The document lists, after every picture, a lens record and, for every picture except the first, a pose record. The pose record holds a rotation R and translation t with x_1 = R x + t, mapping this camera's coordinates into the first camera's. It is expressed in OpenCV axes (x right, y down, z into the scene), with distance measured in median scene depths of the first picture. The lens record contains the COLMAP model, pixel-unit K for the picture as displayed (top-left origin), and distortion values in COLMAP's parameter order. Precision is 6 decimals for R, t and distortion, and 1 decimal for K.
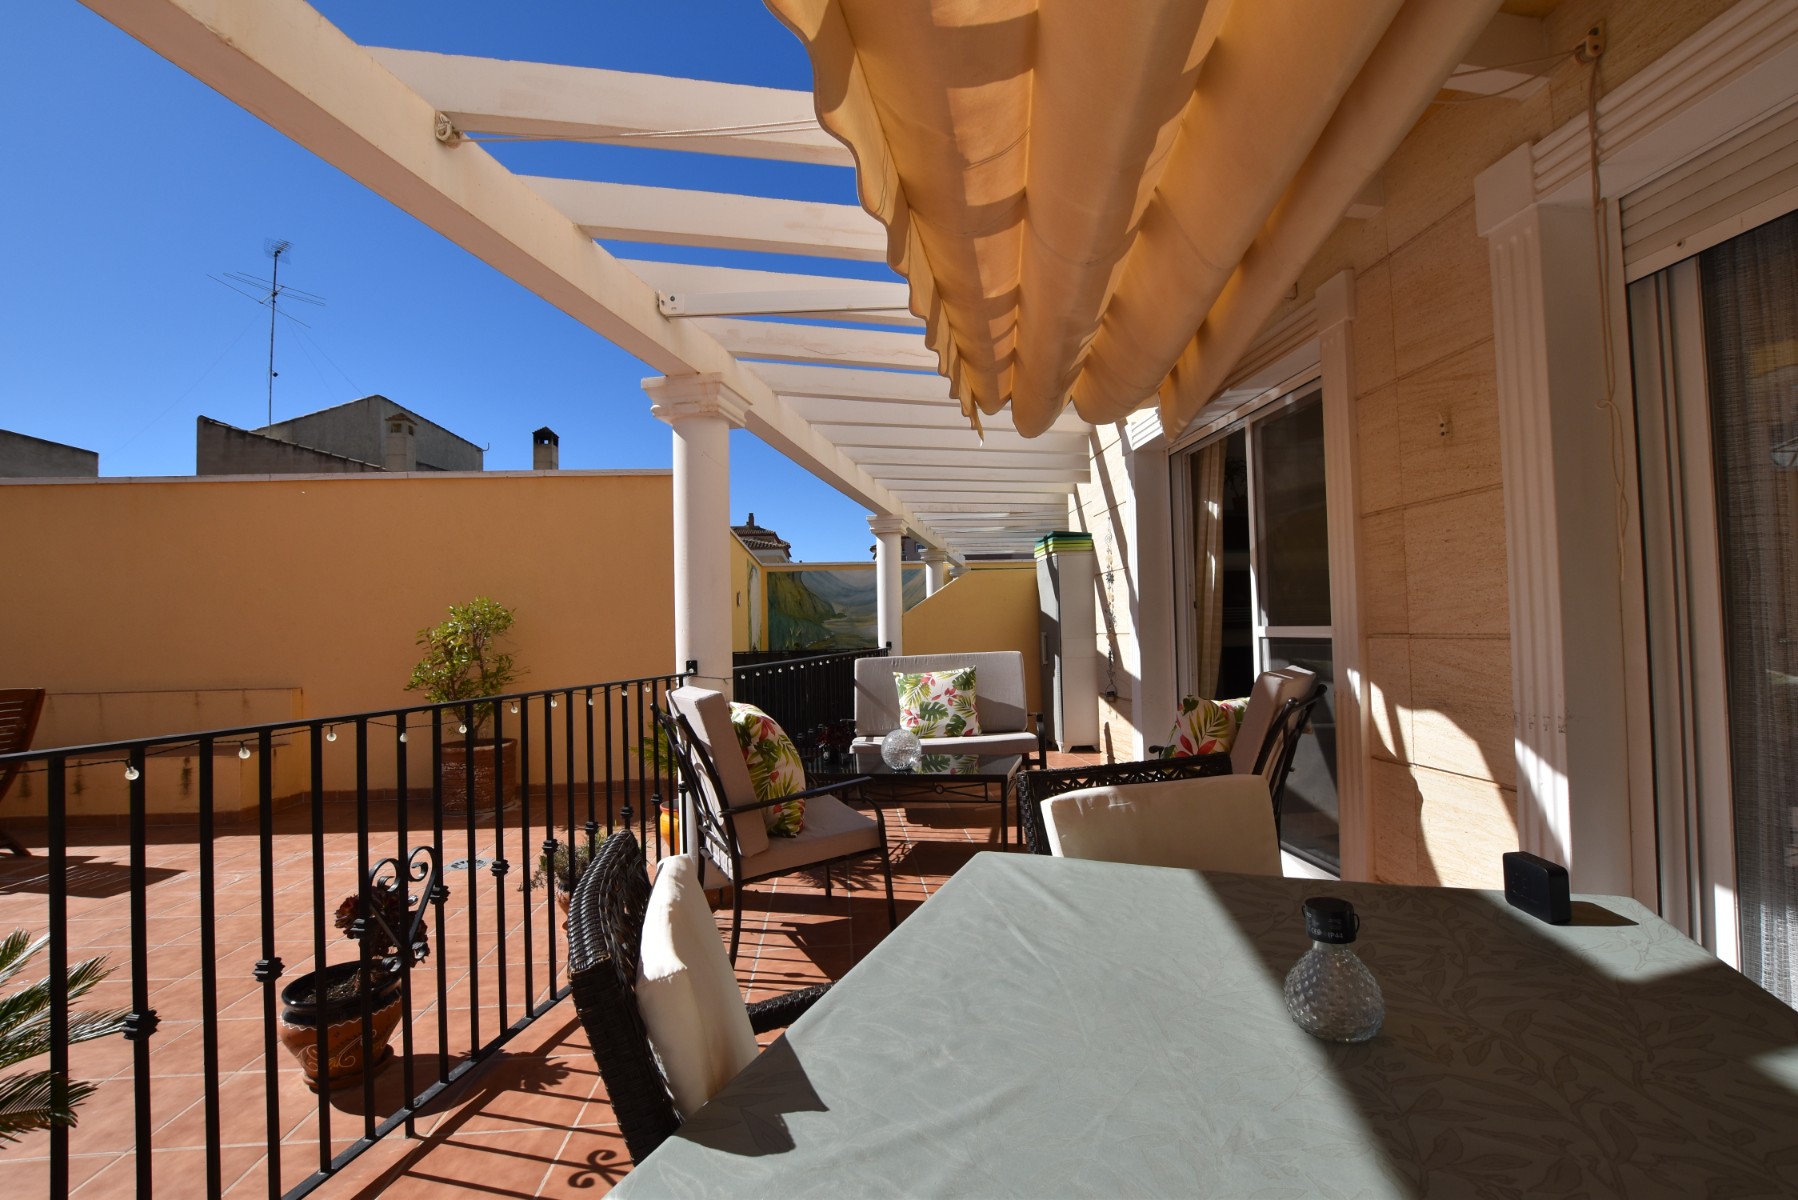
lens RADIAL K [[791.7, 0, 902.7], [0, 791.7, 603.1], [0, 0, 1]] dist [-0.038338, 0.008792]
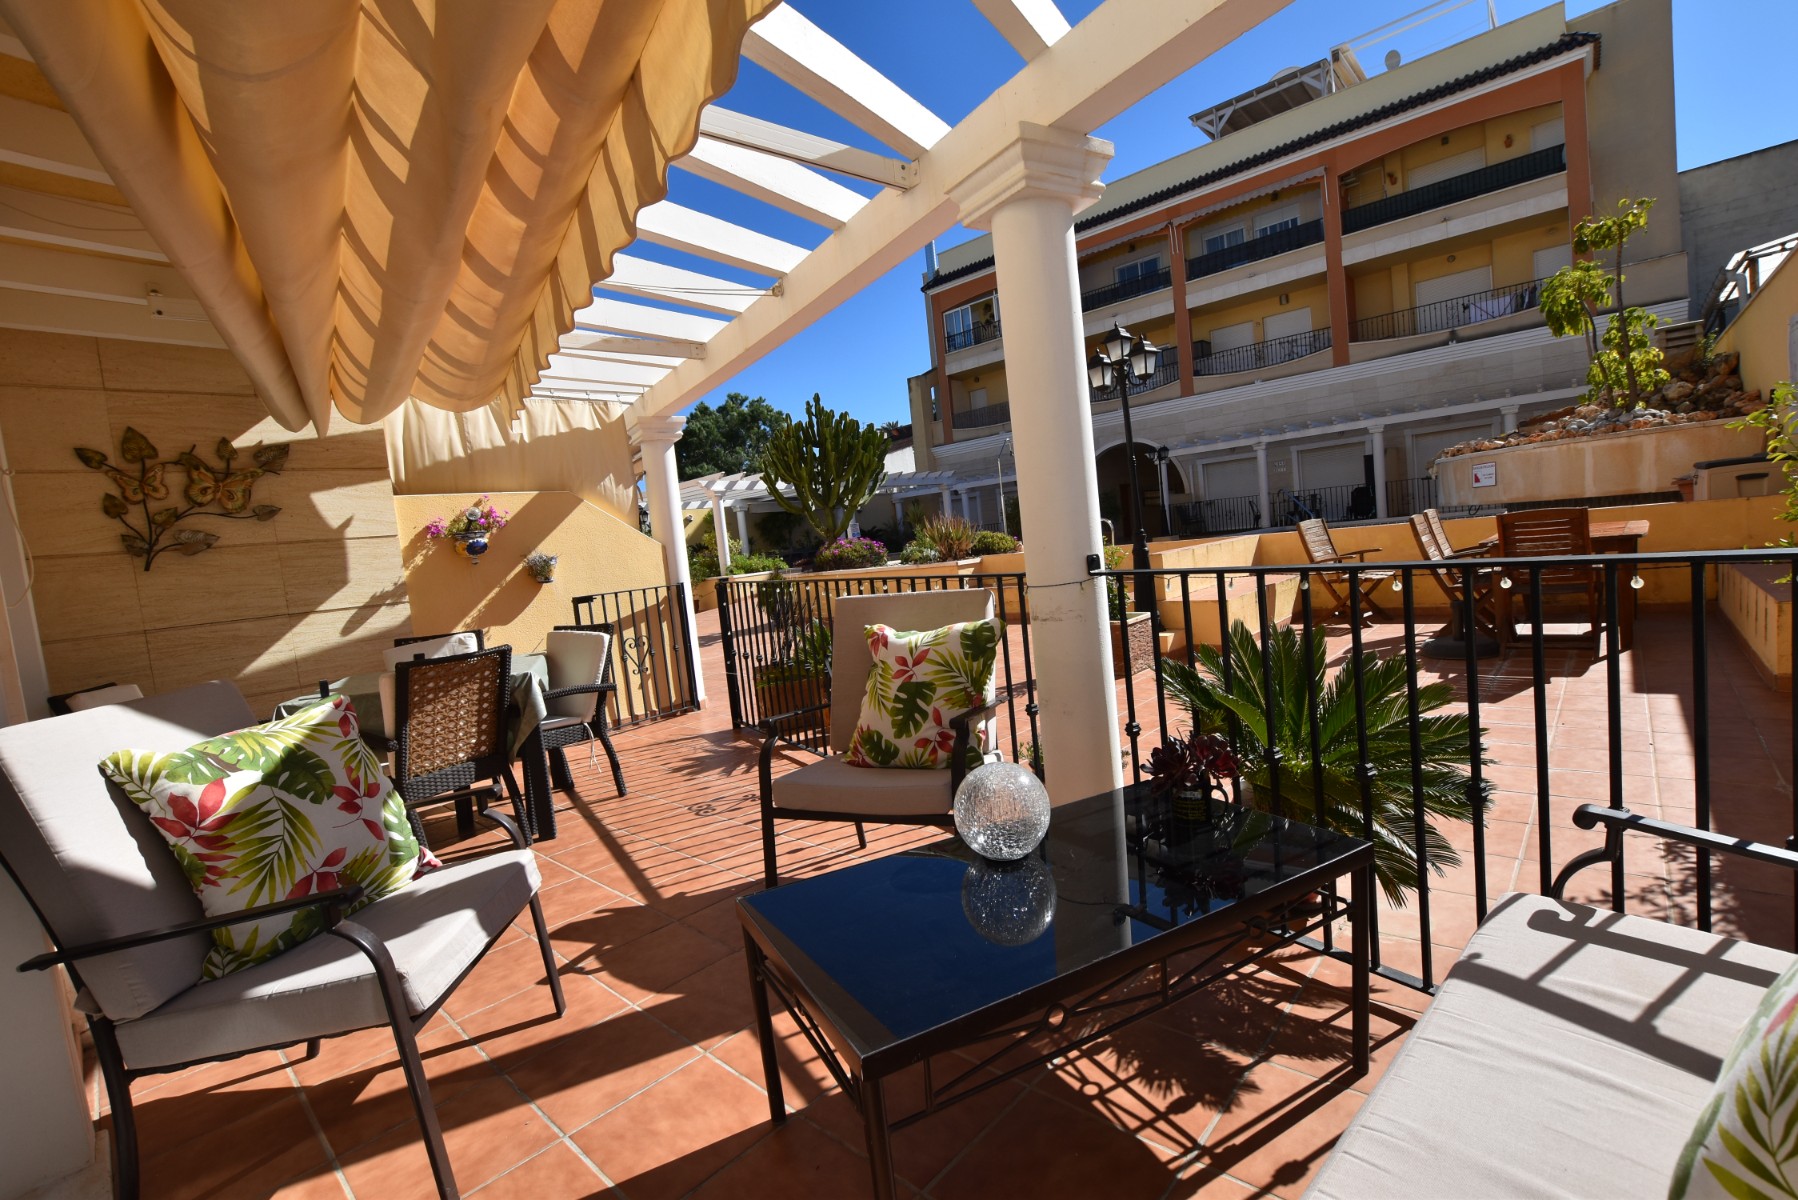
lens RADIAL K [[788.2, 0, 901.9], [0, 788.2, 603.6], [0, 0, 1]] dist [-0.034609, 0.006146]
pose [[-0.727747, 0.152145, -0.668758, 0.236276], [0.142587, 0.987342, 0.069460, 0.031256], [0.670860, -0.044807, -0.740229, 1.002842]]
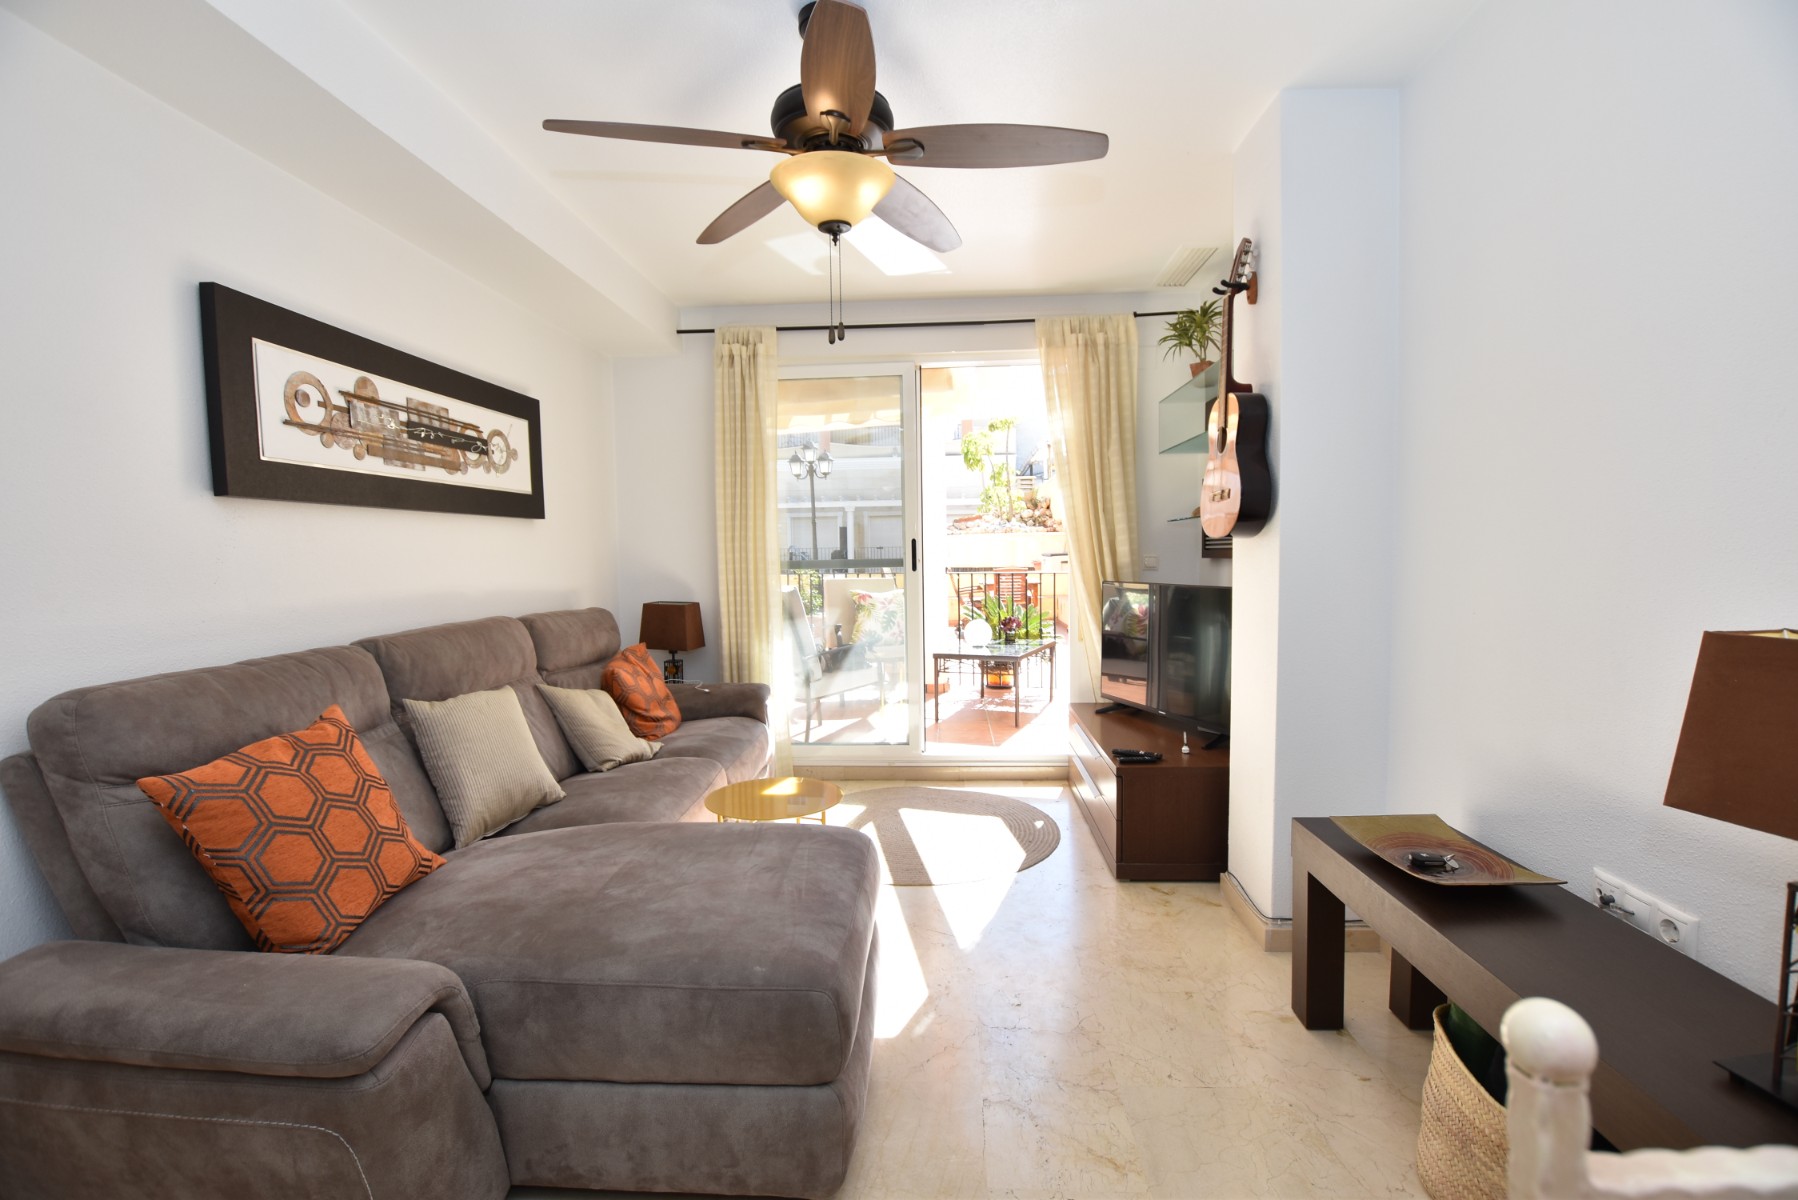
lens RADIAL K [[791.7, 0, 902.7], [0, 791.7, 603.1], [0, 0, 1]] dist [-0.038338, 0.008792]
pose [[-0.134123, 0.085415, -0.987277, 1.168614], [0.049299, 0.995620, 0.079440, 0.003924], [0.989738, -0.038017, -0.137746, 0.828801]]
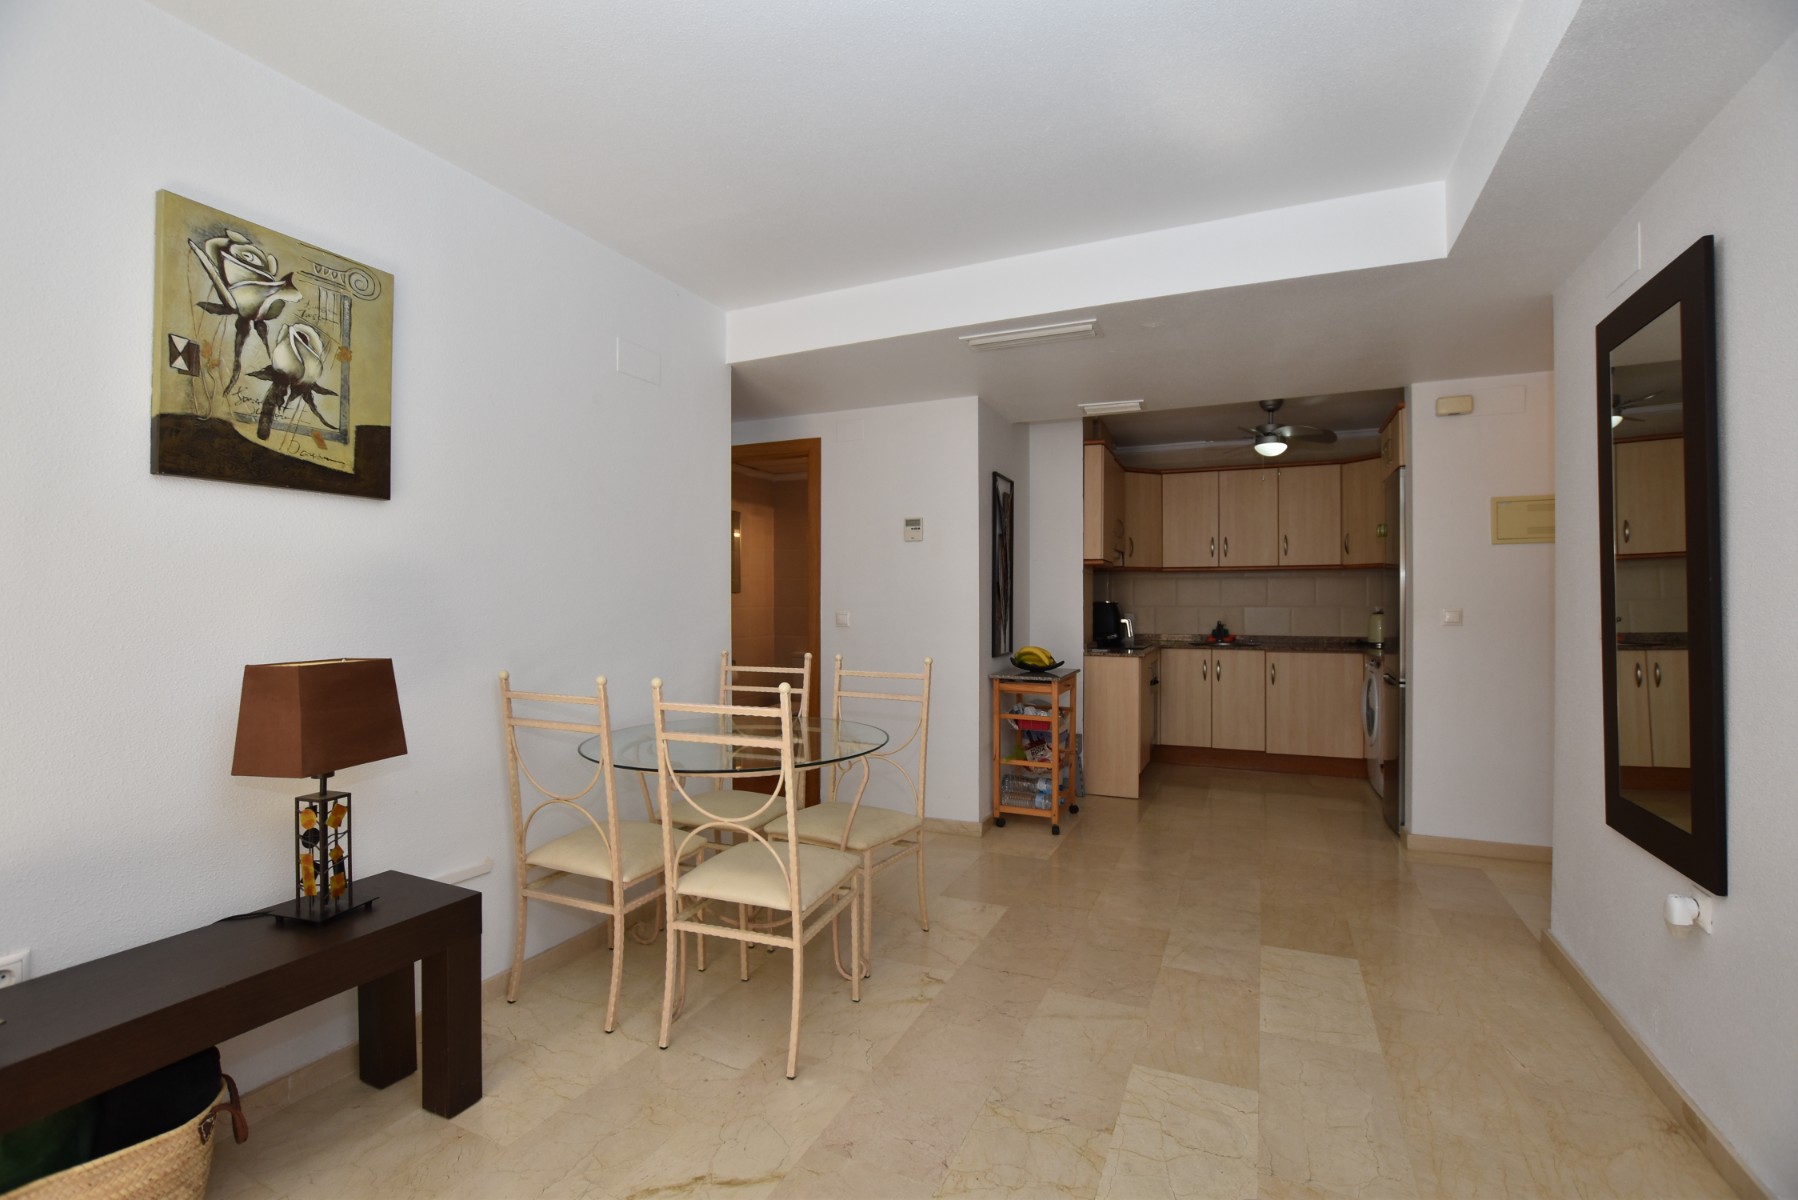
lens RADIAL K [[788.2, 0, 901.9], [0, 788.2, 603.6], [0, 0, 1]] dist [-0.034609, 0.006146]
pose [[0.486685, 0.018941, 0.873372, 0.797038], [-0.035601, 0.999364, -0.001835, 0.003063], [-0.872852, -0.030199, 0.487050, 0.634576]]
